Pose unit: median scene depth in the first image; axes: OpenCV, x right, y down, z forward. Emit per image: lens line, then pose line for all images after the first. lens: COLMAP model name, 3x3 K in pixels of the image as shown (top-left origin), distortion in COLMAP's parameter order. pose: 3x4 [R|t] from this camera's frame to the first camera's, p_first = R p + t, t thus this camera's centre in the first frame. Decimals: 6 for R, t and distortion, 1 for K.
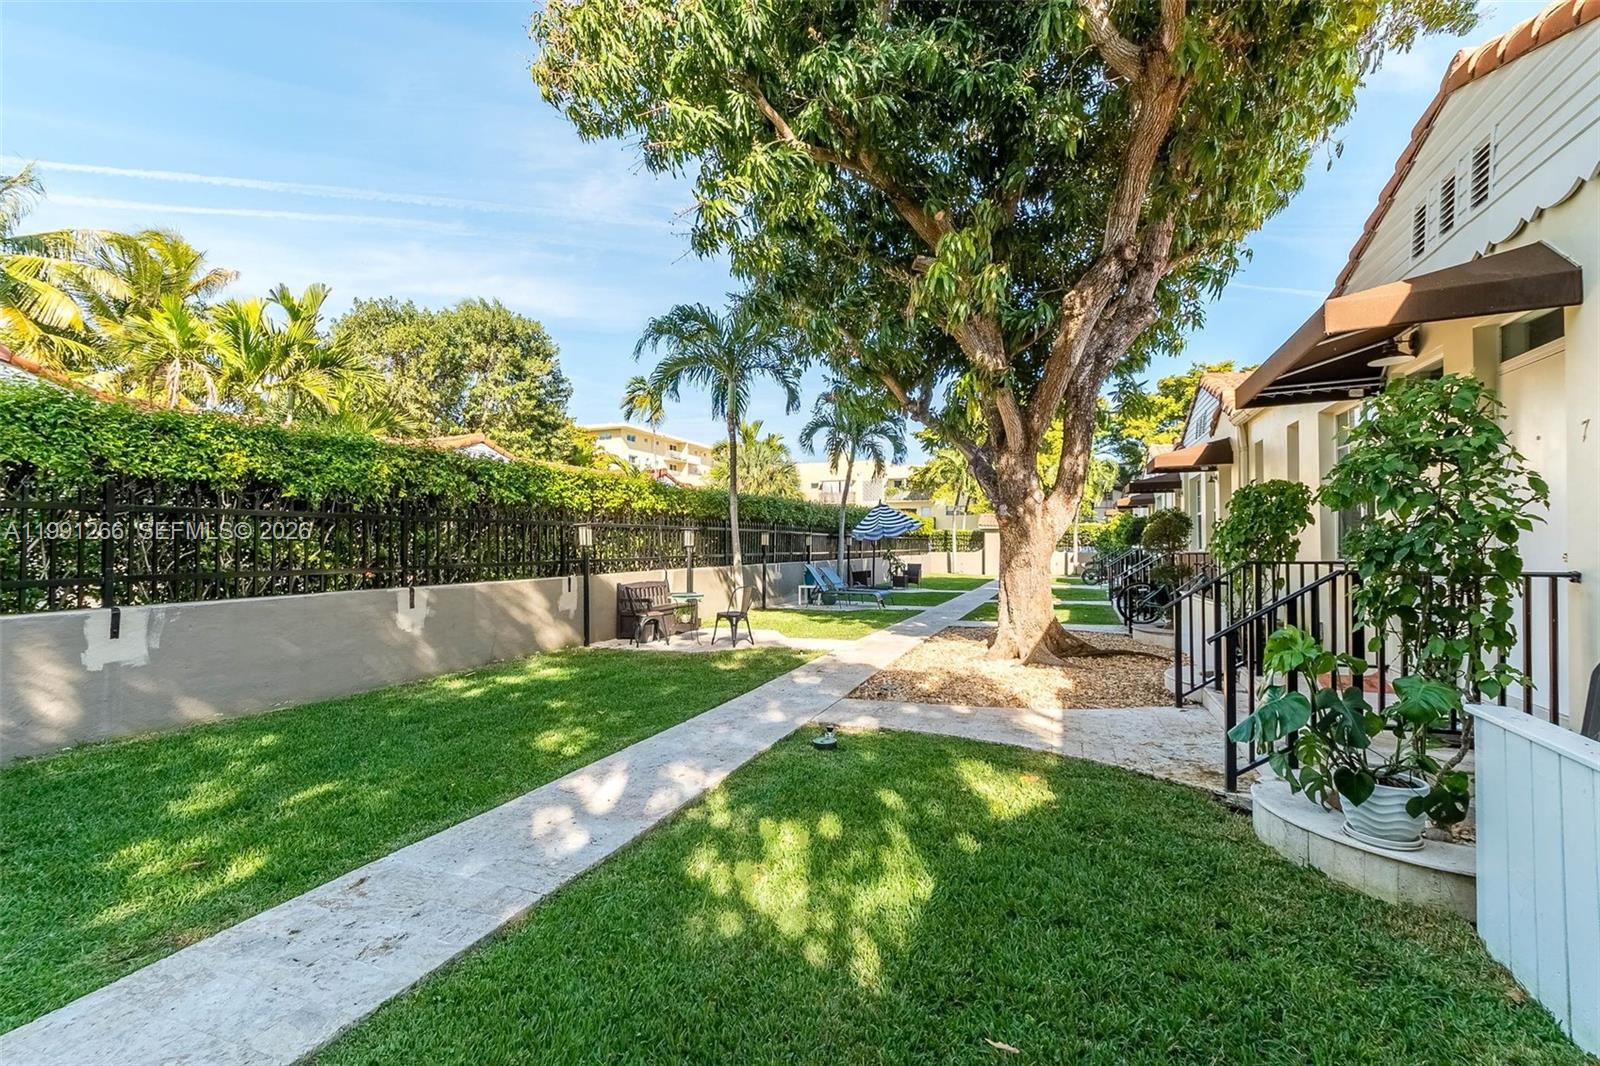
lens RADIAL K [[725.6, 0, 794.6], [0, 725.6, 531.5], [0, 0, 1]] dist [0.007090, -0.001908]
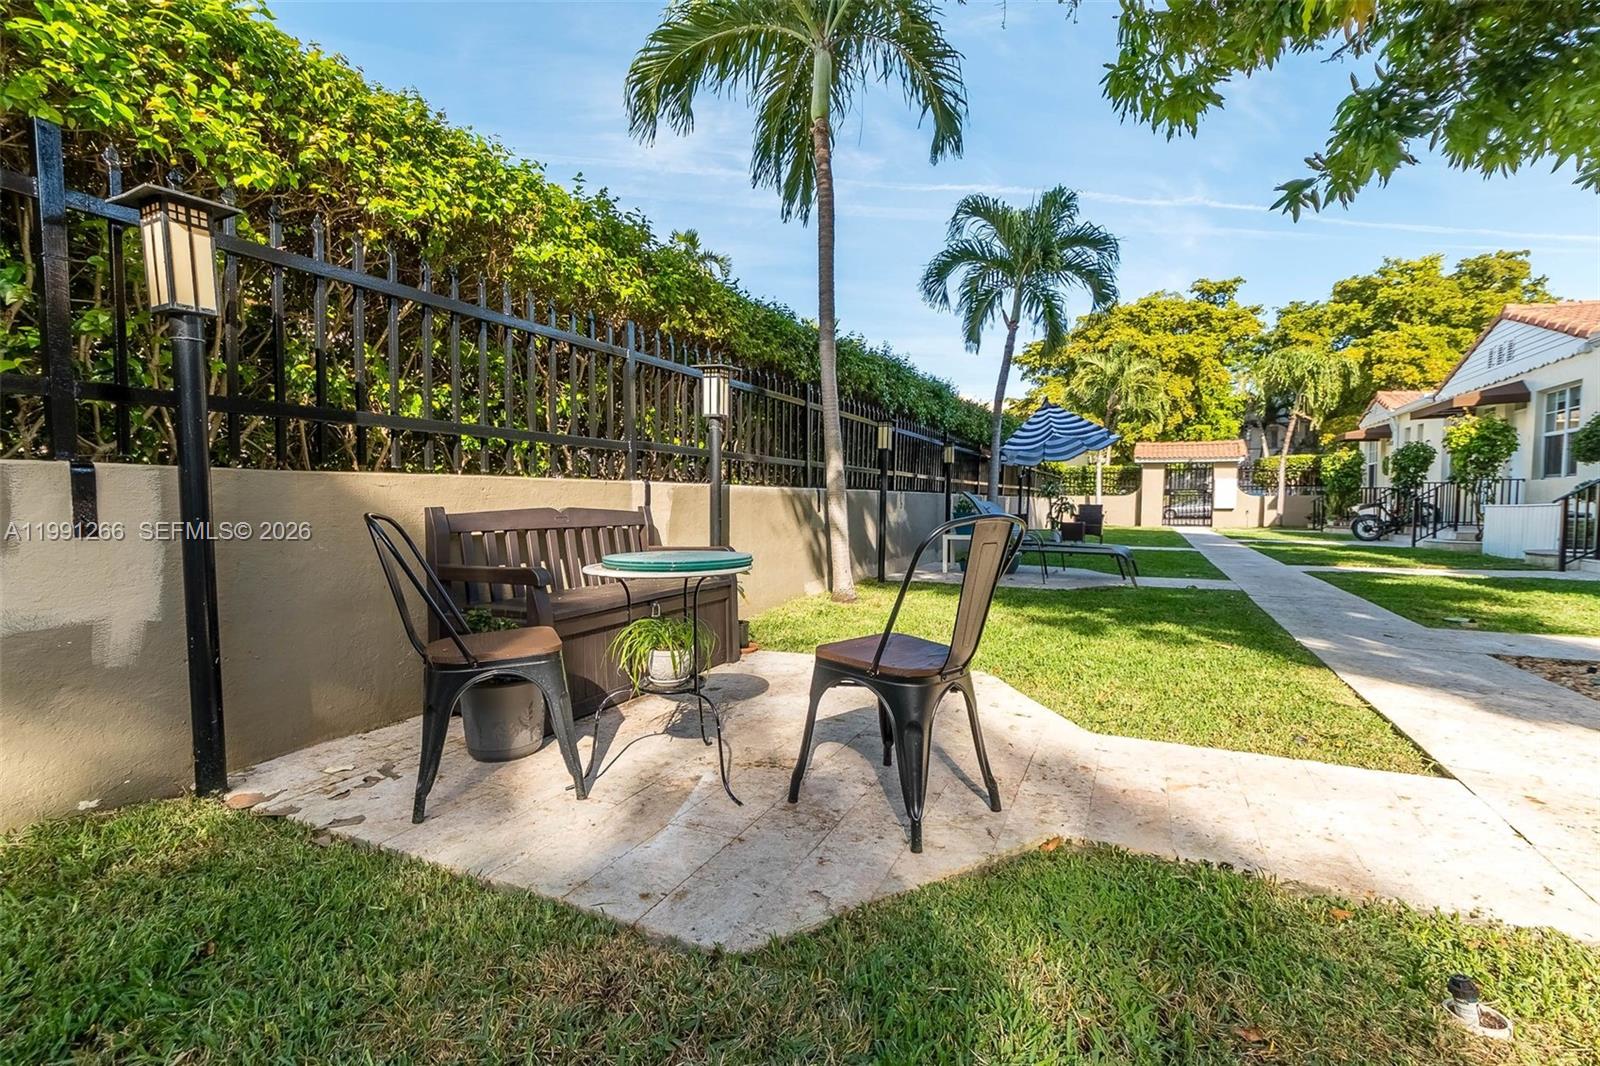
lens RADIAL K [[725.6, 0, 815.9], [0, 725.6, 538.0], [0, 0, 1]] dist [0.007090, -0.001908]
pose [[0.998918, 0.007792, -0.045842, -0.111844], [-0.004545, 0.997500, 0.070516, 0.075908], [0.046276, -0.070231, 0.996457, 0.907002]]
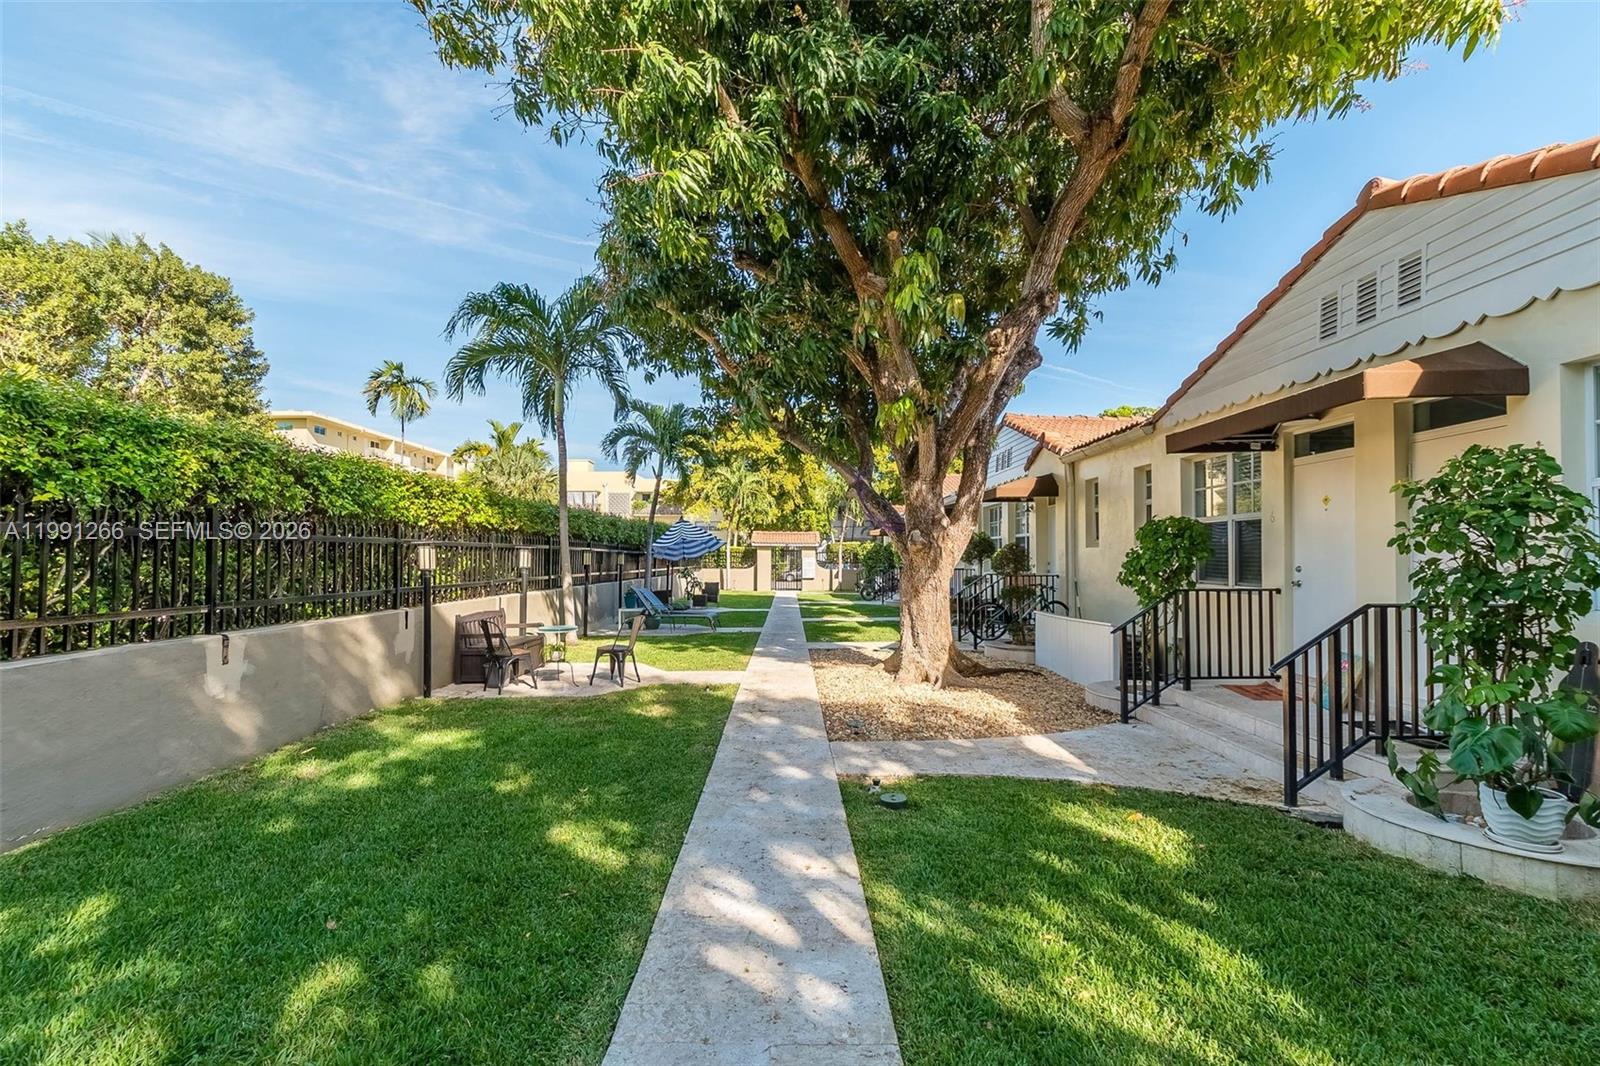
lens RADIAL K [[725.6, 0, 803.1], [0, 725.6, 541.3], [0, 0, 1]] dist [0.007090, -0.001908]
pose [[0.923974, 0.013931, 0.382202, -0.241235], [-0.012087, 0.999901, -0.007226, -0.012298], [-0.382265, 0.002057, 0.924051, 0.125591]]
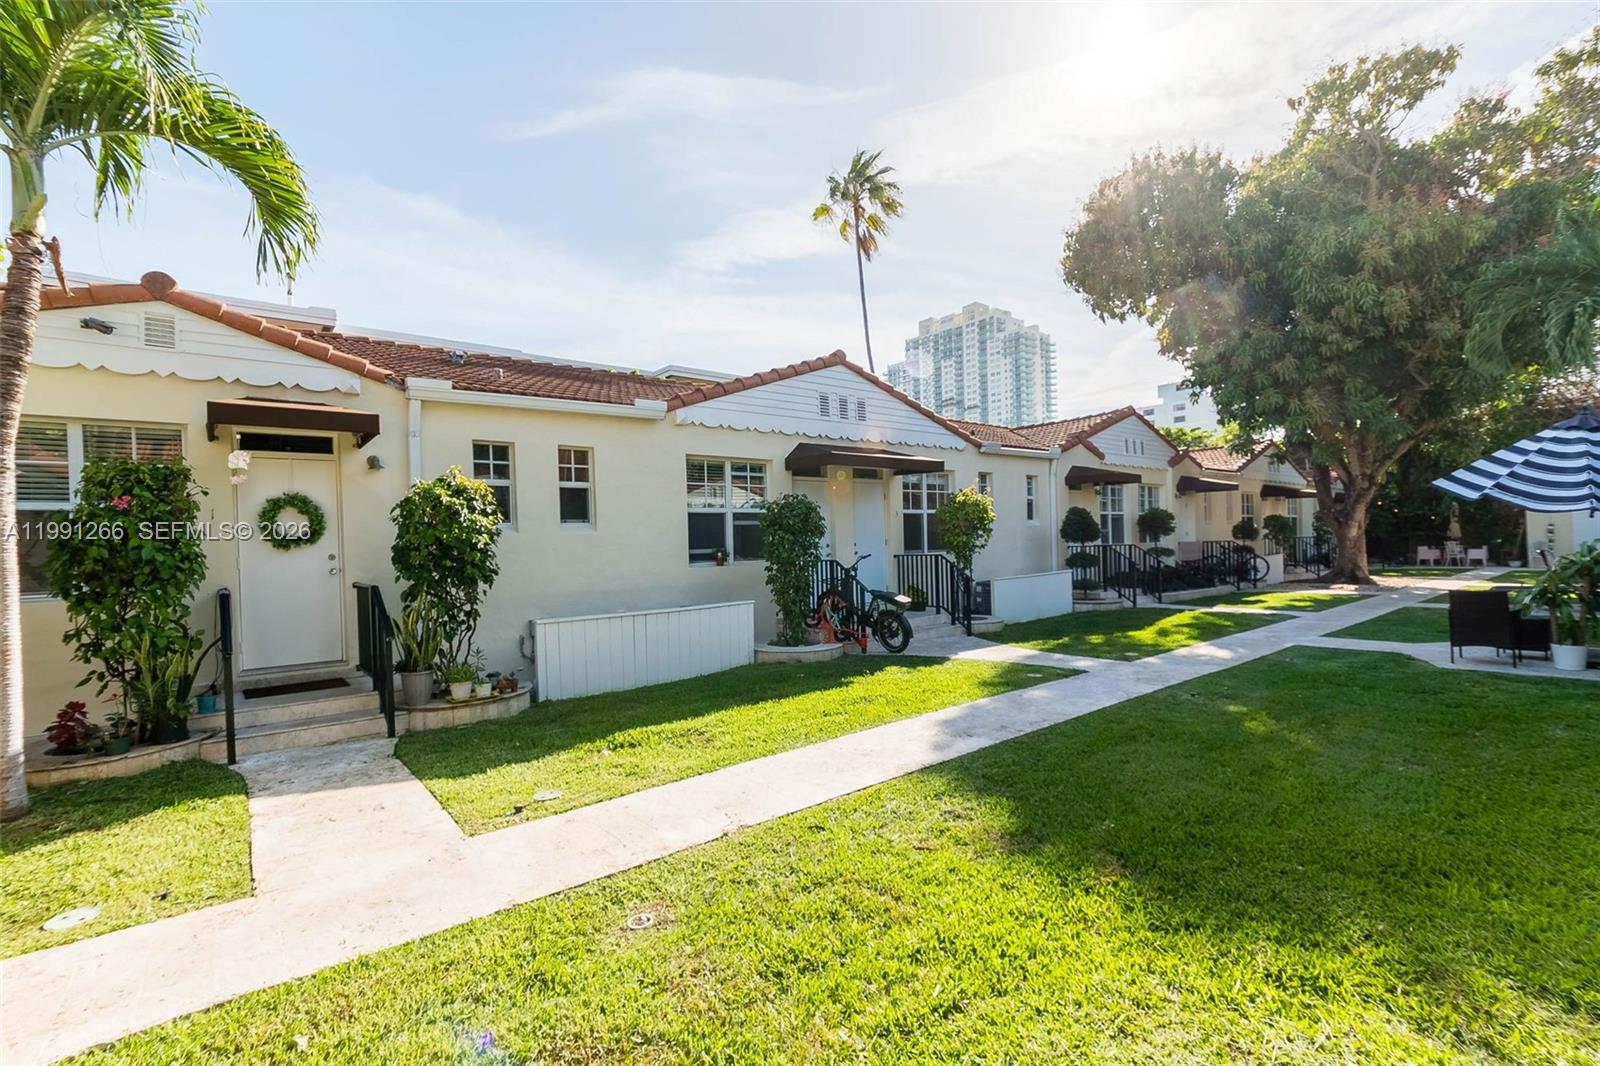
lens RADIAL K [[725.6, 0, 798.2], [0, 725.6, 533.1], [0, 0, 1]] dist [0.007090, -0.001908]
pose [[-0.858001, 0.043973, 0.511762, -0.108102], [0.032427, 0.998979, -0.031471, 0.018714], [-0.512624, -0.010407, -0.858550, 1.707022]]
